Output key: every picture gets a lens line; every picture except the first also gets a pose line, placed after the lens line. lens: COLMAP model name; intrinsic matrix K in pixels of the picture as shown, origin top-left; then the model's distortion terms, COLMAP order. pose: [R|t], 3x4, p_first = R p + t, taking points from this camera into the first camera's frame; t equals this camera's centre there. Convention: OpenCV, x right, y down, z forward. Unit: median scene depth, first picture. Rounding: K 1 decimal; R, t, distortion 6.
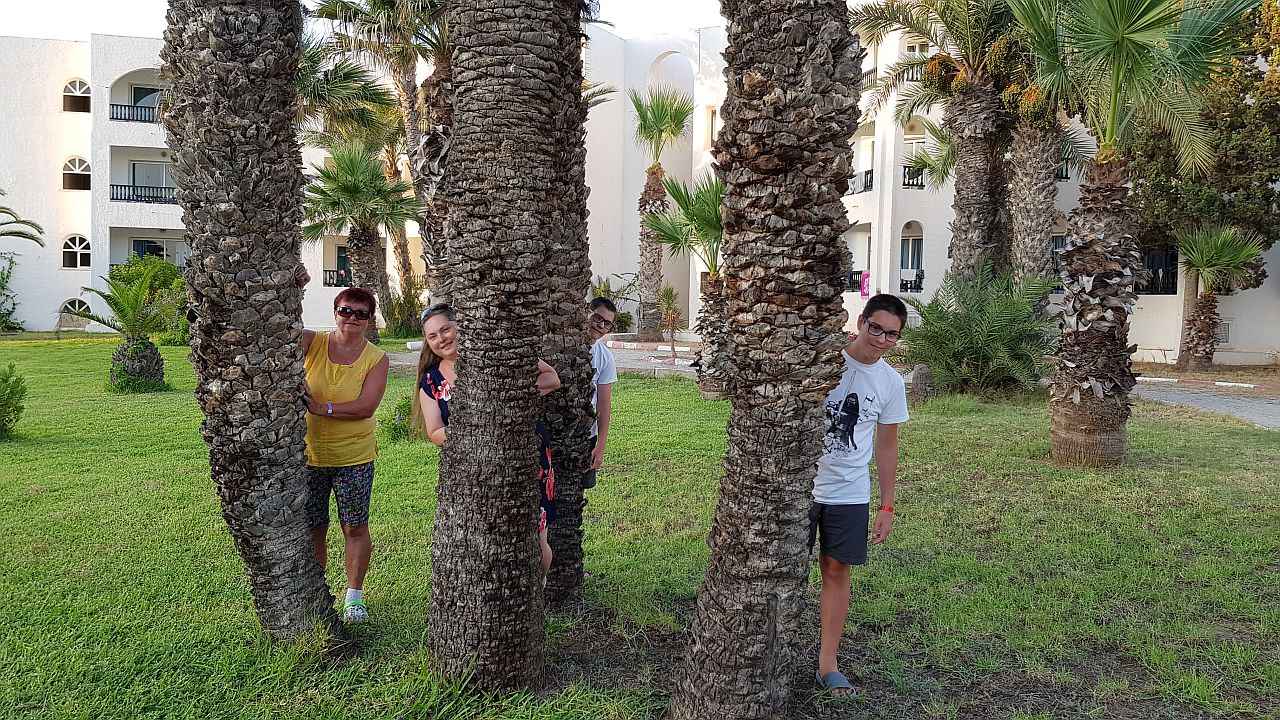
lens RADIAL K [[1000.7, 0, 646.4], [0, 1000.7, 344.7], [0, 0, 1]] dist [0.136729, -0.221537]
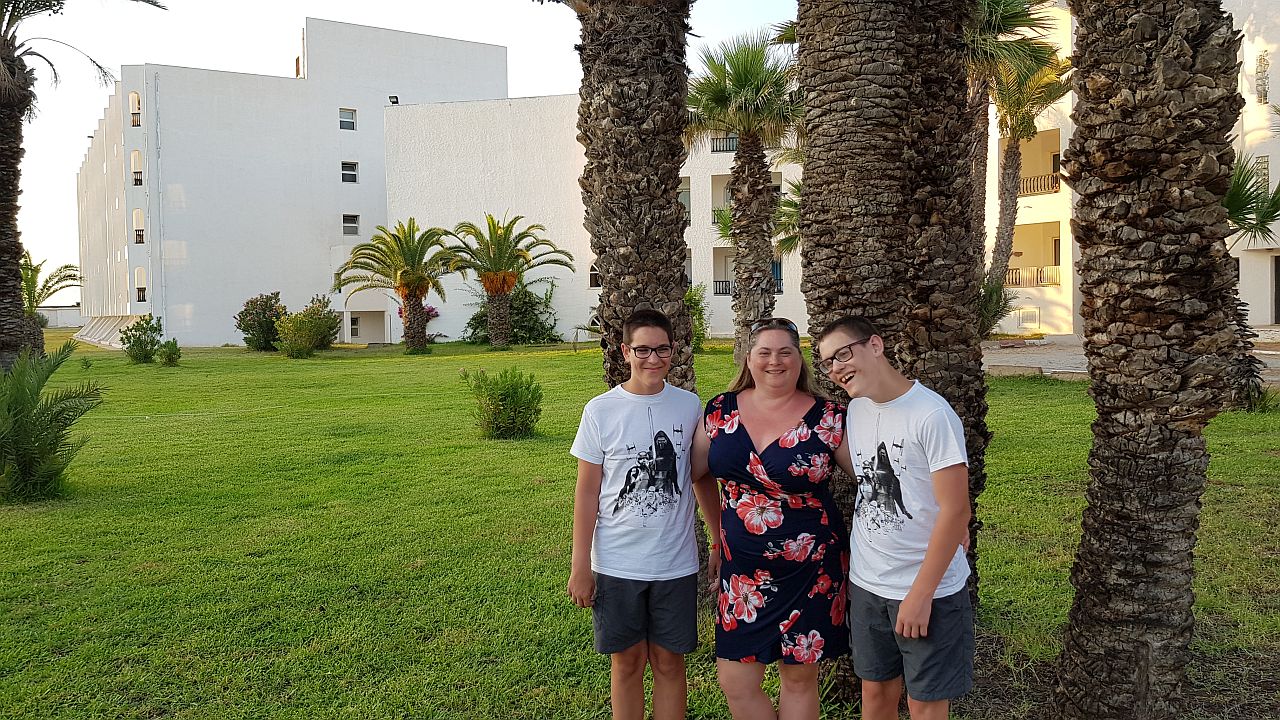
lens RADIAL K [[1000.7, 0, 646.4], [0, 1000.7, 344.7], [0, 0, 1]] dist [0.136729, -0.221537]
pose [[0.893798, -0.017978, -0.448109, 0.144060], [0.016256, 0.999838, -0.007688, -0.020558], [0.448175, -0.000413, 0.893946, -0.022349]]
